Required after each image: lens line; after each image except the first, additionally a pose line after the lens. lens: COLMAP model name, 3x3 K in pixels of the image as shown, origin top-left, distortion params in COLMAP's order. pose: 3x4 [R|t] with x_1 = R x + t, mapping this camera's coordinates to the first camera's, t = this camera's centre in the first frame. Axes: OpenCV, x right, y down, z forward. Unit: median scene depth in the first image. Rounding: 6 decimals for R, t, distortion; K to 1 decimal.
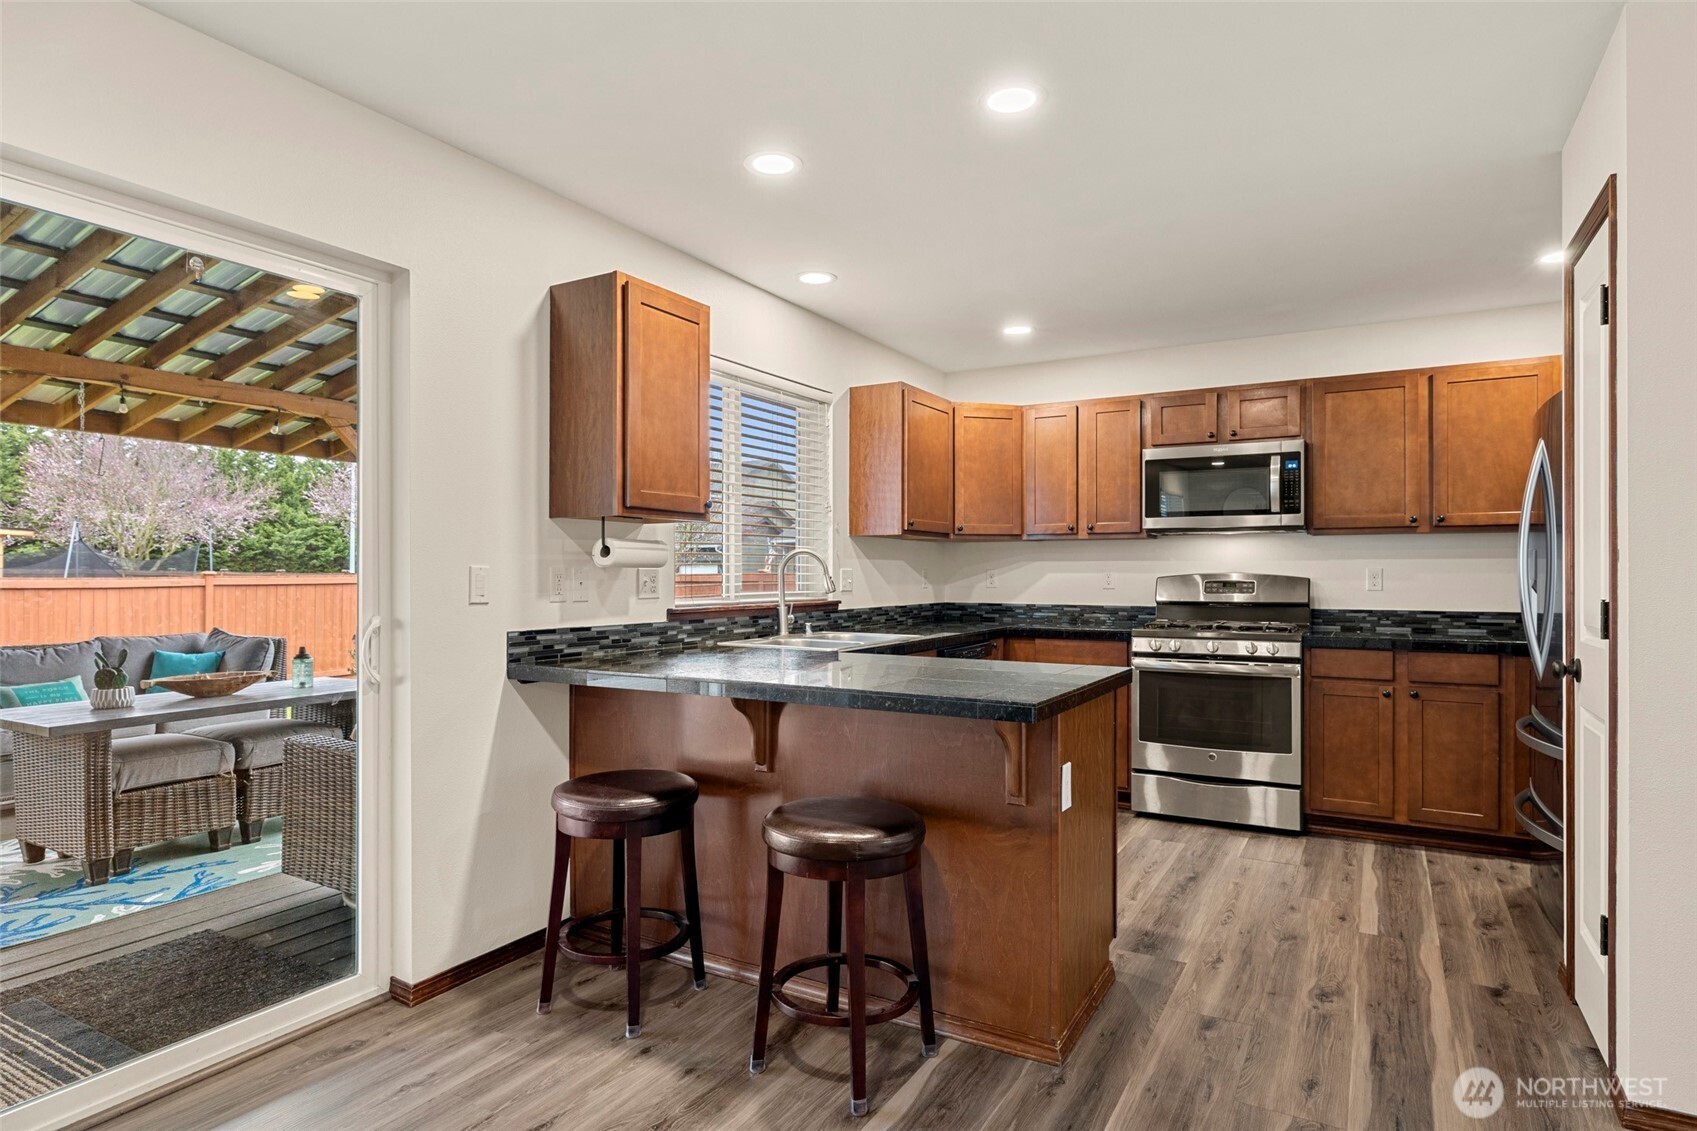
lens RADIAL K [[918.1, 0, 849.4], [0, 918.1, 569.6], [0, 0, 1]] dist [-0.000437, -0.000096]
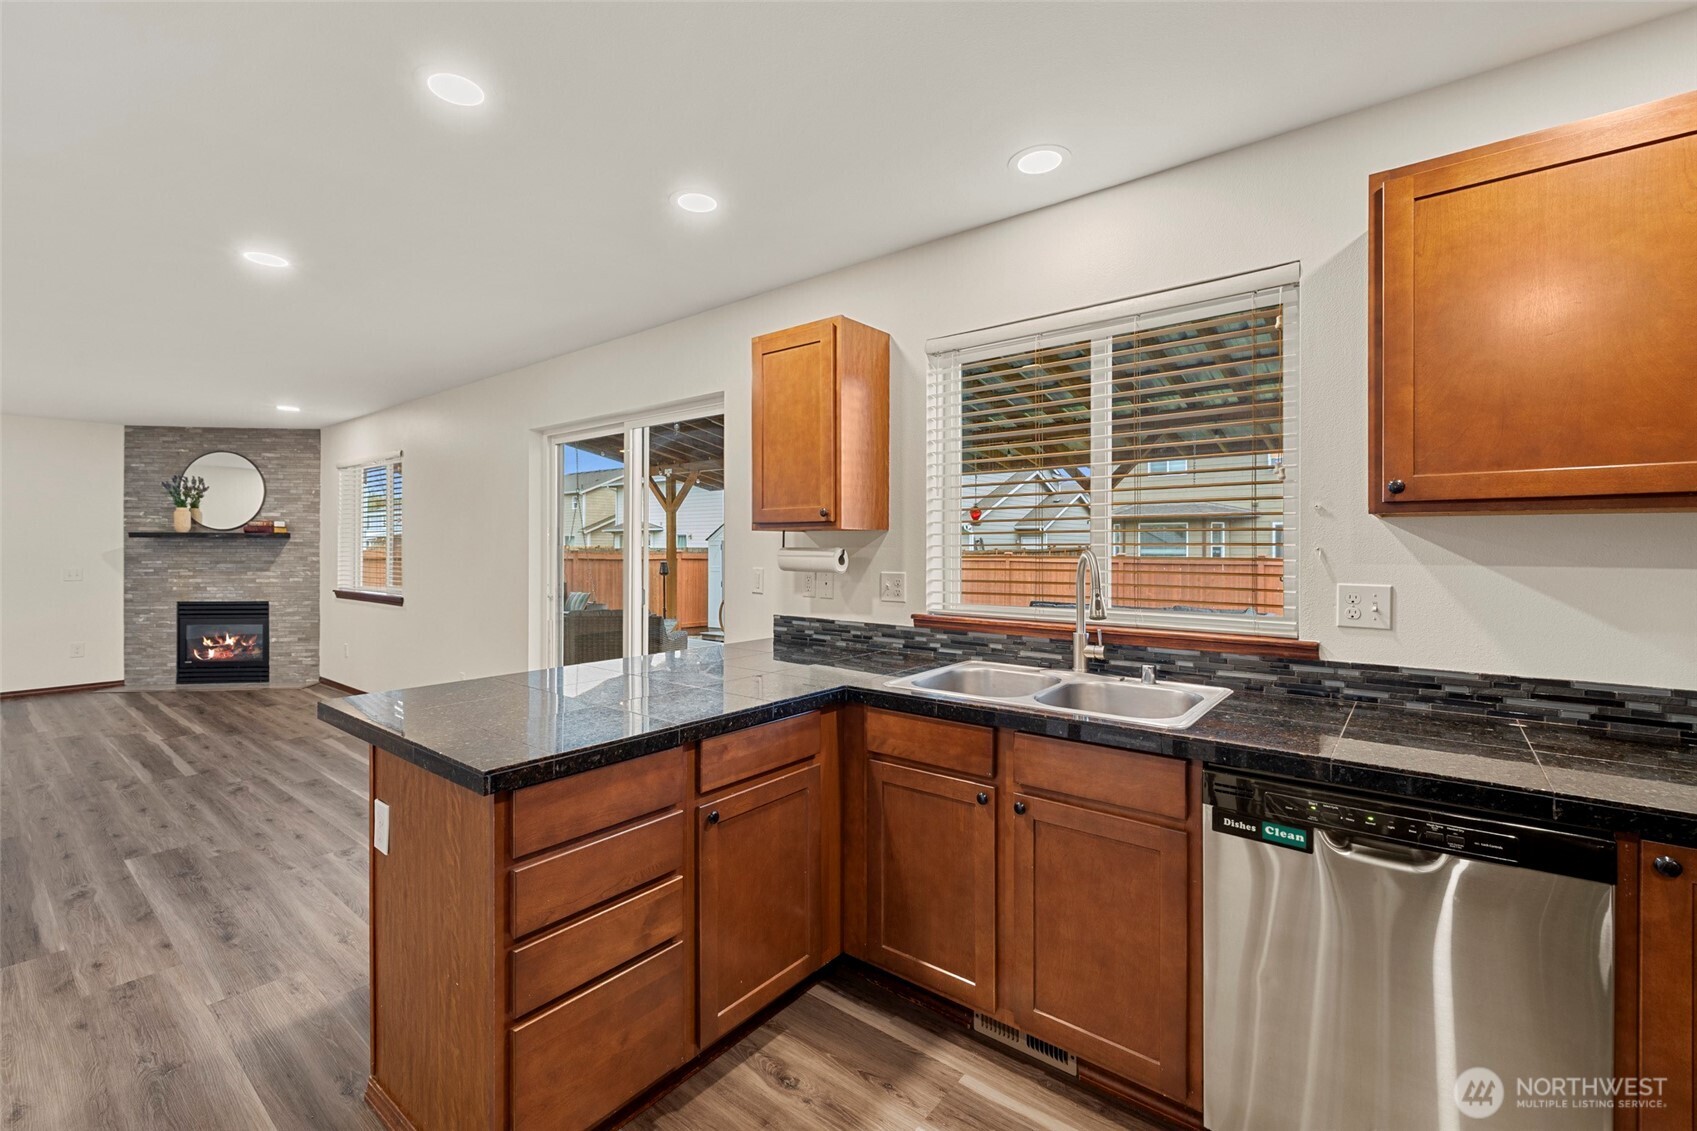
lens RADIAL K [[731.4, 0, 845.3], [0, 731.4, 546.0], [0, 0, 1]] dist [0.001789, -0.000417]
pose [[-0.158050, -0.001104, -0.987430, 0.499876], [0.002504, 0.999996, -0.001519, -0.025012], [0.987428, -0.002713, -0.158047, 0.886365]]
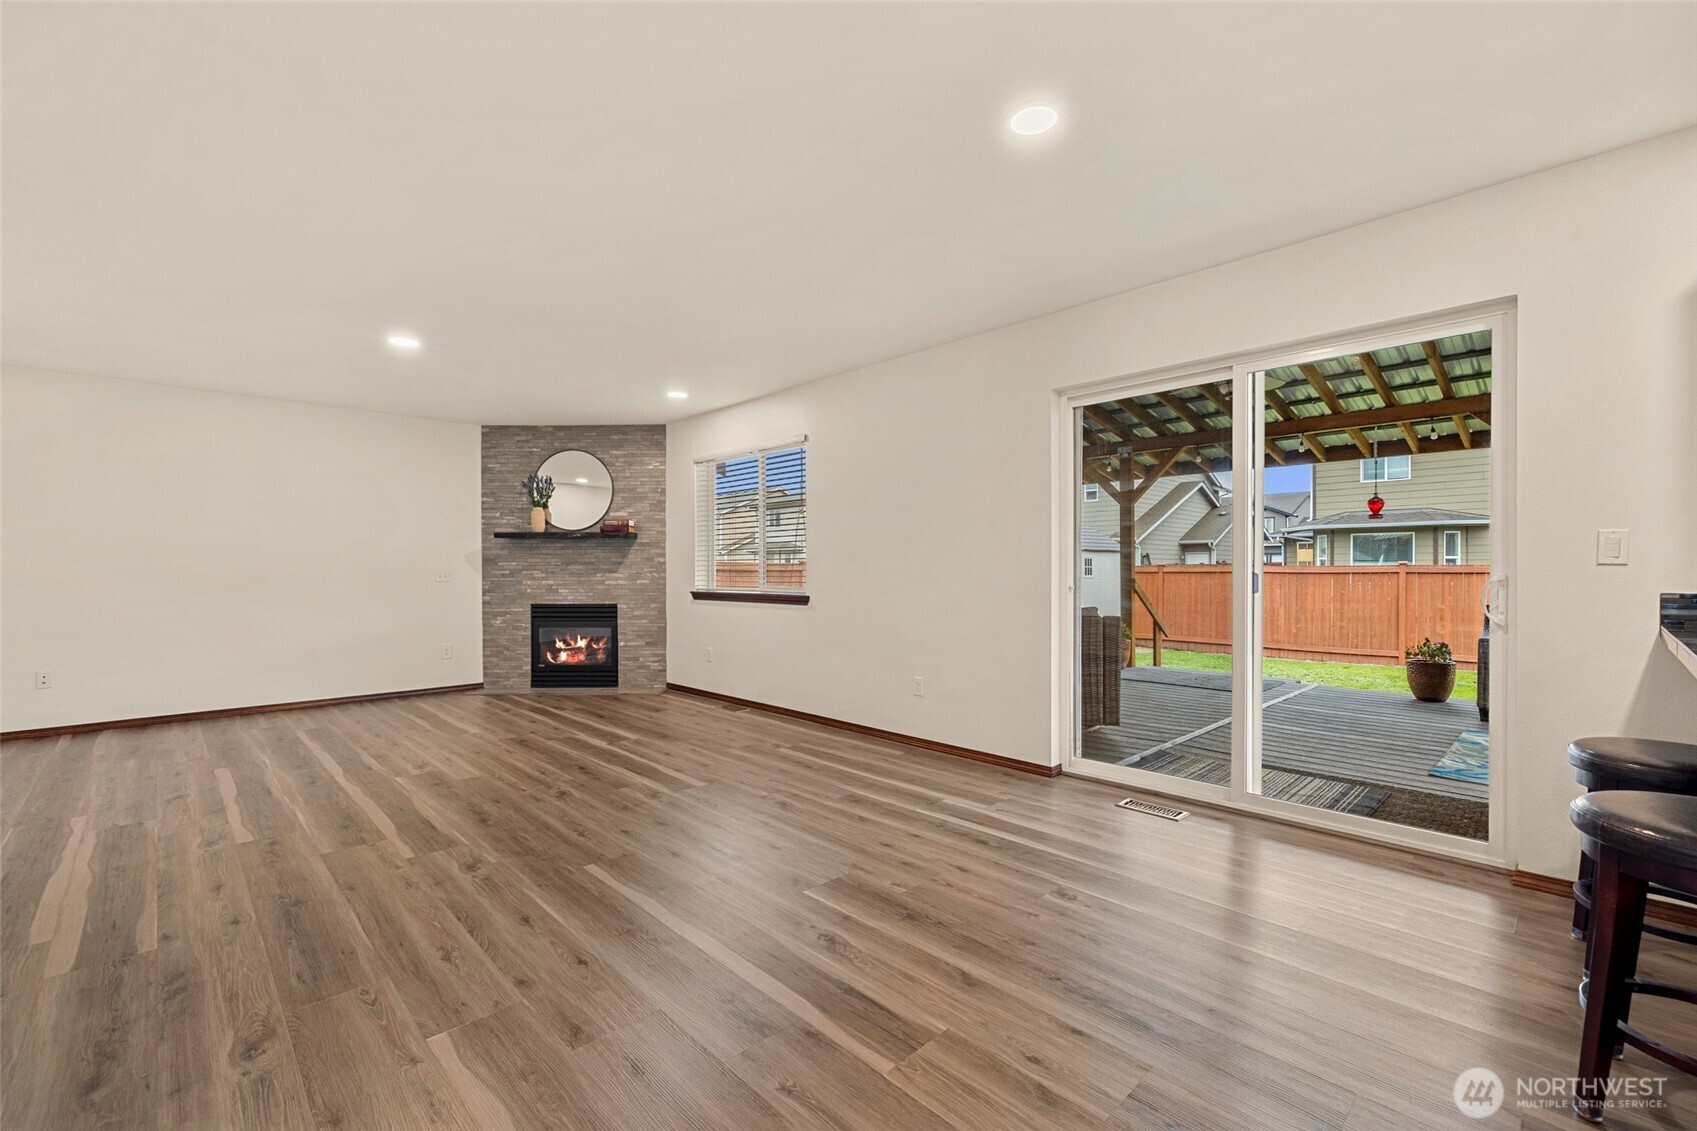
lens RADIAL K [[720.8, 0, 848.2], [0, 720.8, 572.0], [0, 0, 1]] dist [0.000668, 0.000098]
pose [[-0.279967, 0.005083, -0.959996, 0.442413], [0.007379, 0.999968, 0.003143, 0.024563], [0.959981, -0.006204, -0.279996, 0.251386]]
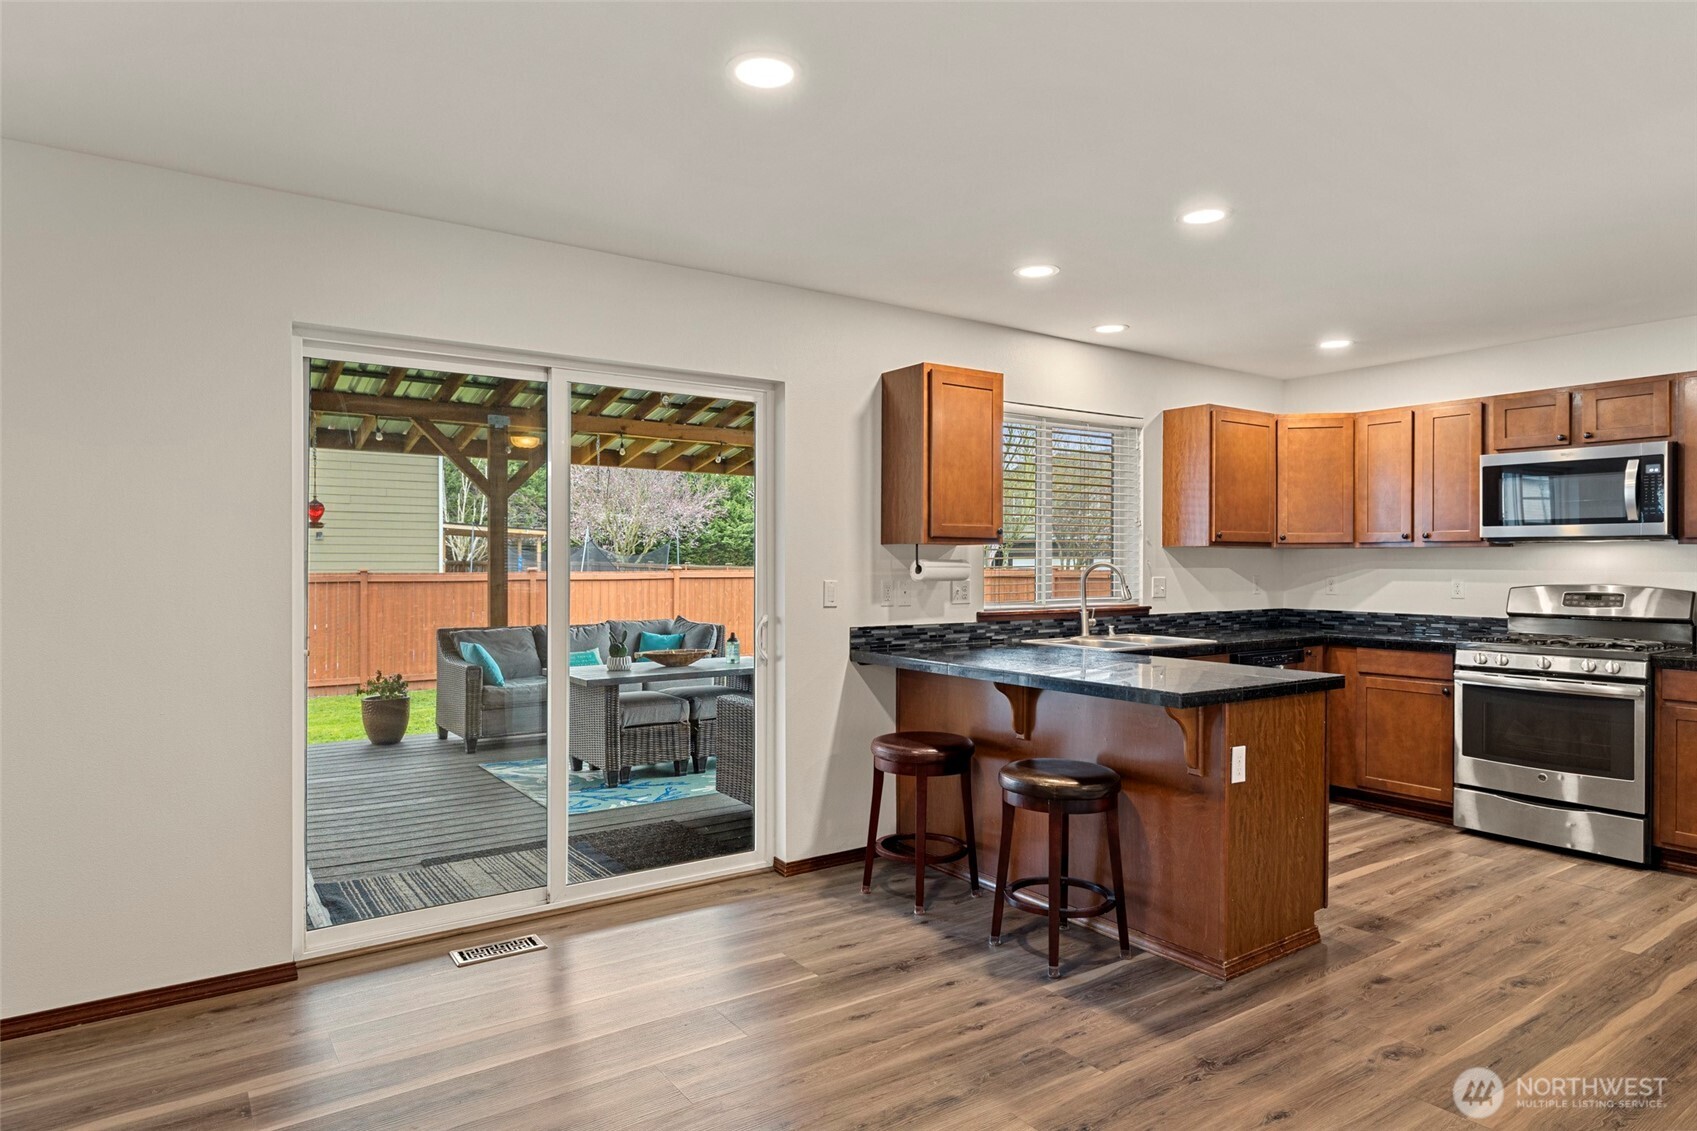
lens RADIAL K [[986.9, 0, 848.5], [0, 986.9, 565.5], [0, 0, 1]] dist [-0.003262, -0.000394]
pose [[0.905783, 0.003361, -0.423729, 0.180758], [-0.000616, 0.999978, 0.006616, -0.025075], [0.423742, -0.005731, 0.905765, -0.250095]]
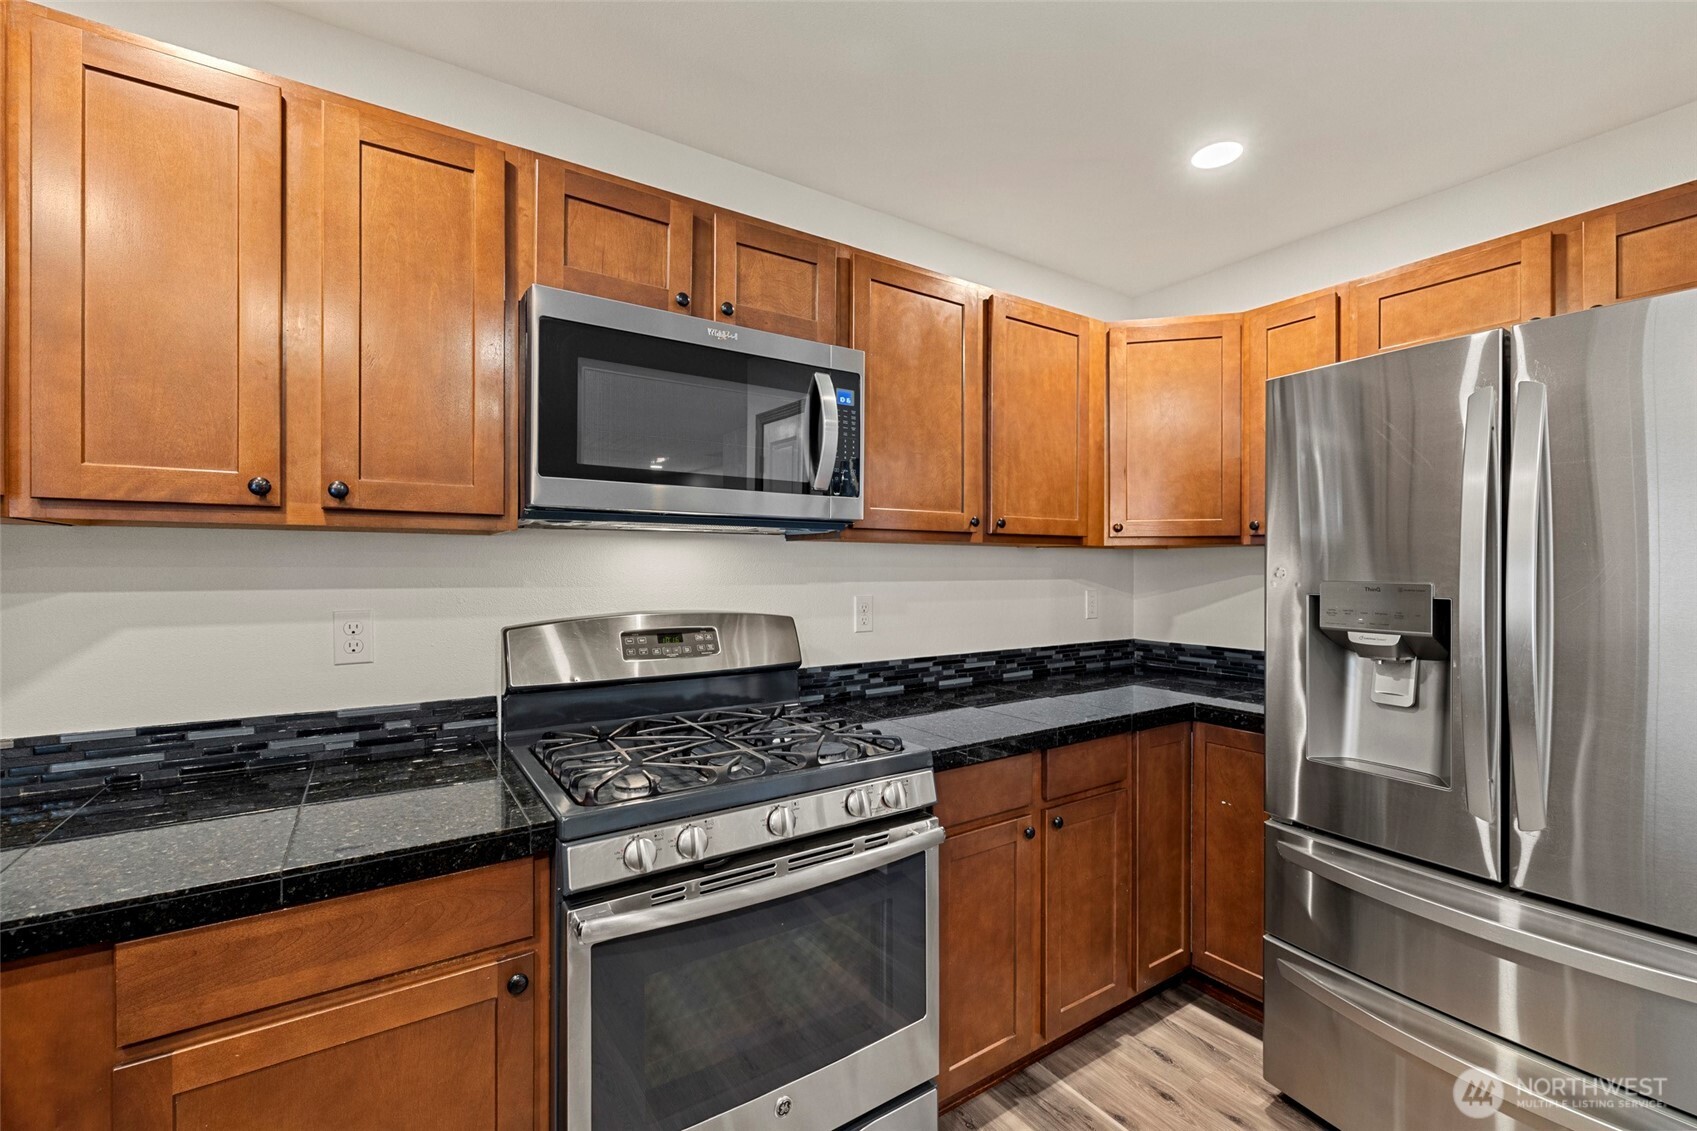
lens RADIAL K [[717.5, 0, 848.5], [0, 717.5, 565.5], [0, 0, 1]] dist [0.000328, 0.000120]
pose [[0.447847, 0.003303, 0.894104, 0.143204], [-0.003646, 0.999992, -0.001868, -0.023965], [-0.894103, -0.002423, 0.447855, 0.876881]]
